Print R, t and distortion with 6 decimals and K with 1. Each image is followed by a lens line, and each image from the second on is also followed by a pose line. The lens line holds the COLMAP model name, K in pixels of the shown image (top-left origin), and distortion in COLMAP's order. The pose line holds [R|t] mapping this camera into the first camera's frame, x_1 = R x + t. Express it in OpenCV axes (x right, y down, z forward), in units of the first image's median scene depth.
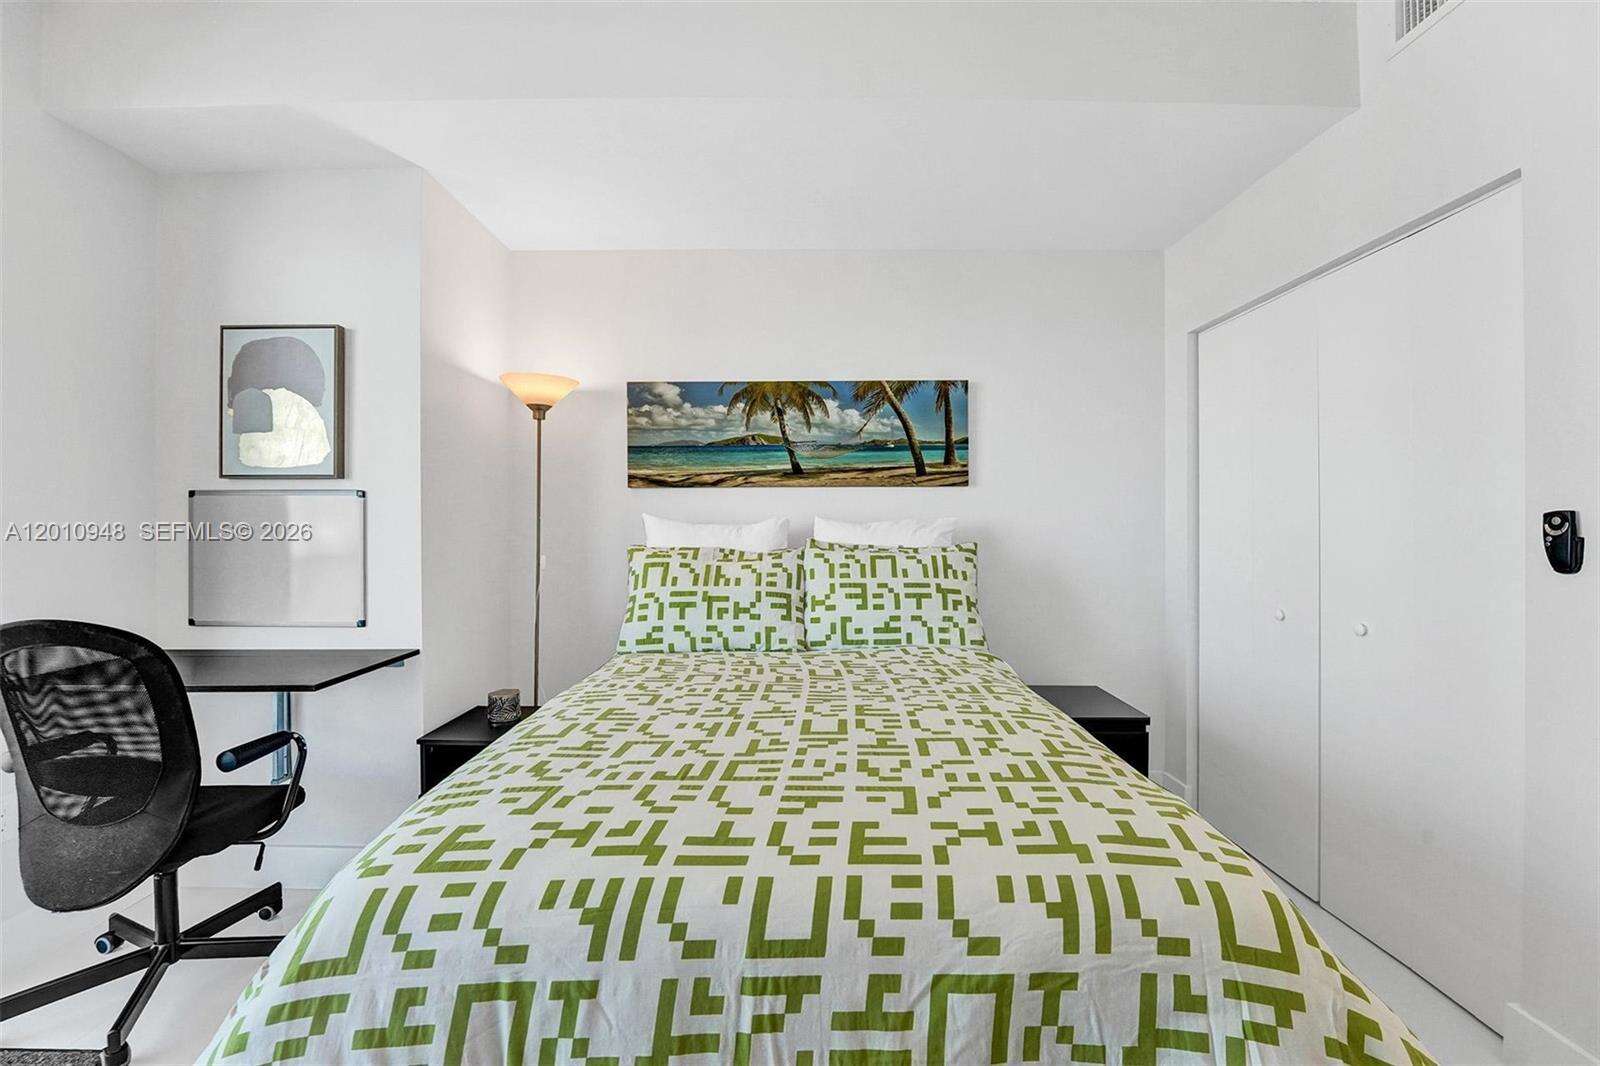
lens RADIAL K [[685.1, 0, 799.7], [0, 685.1, 525.4], [0, 0, 1]] dist [-0.033462, 0.000092]
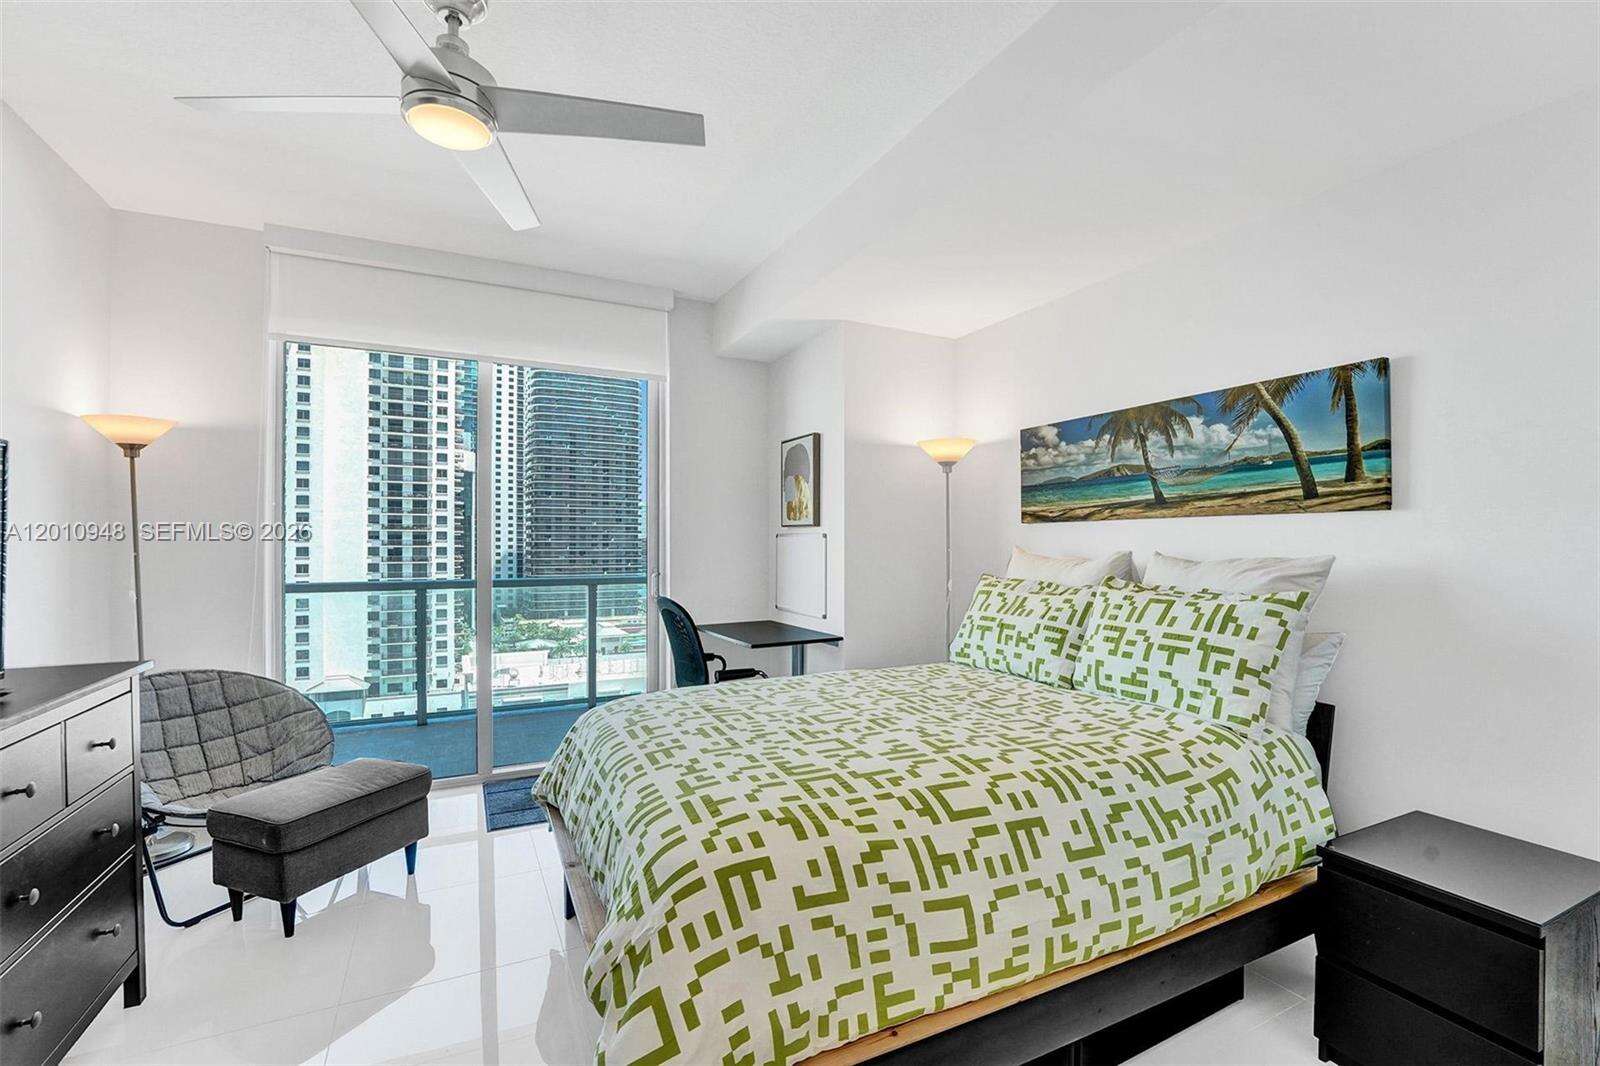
lens RADIAL K [[679.3, 0, 799.1], [0, 679.3, 541.4], [0, 0, 1]] dist [-0.036722, -0.000086]
pose [[0.434493, 0.002664, -0.900671, 0.595373], [-0.001549, 0.999996, 0.002211, -0.026720], [0.900674, 0.000434, 0.434495, 0.180461]]
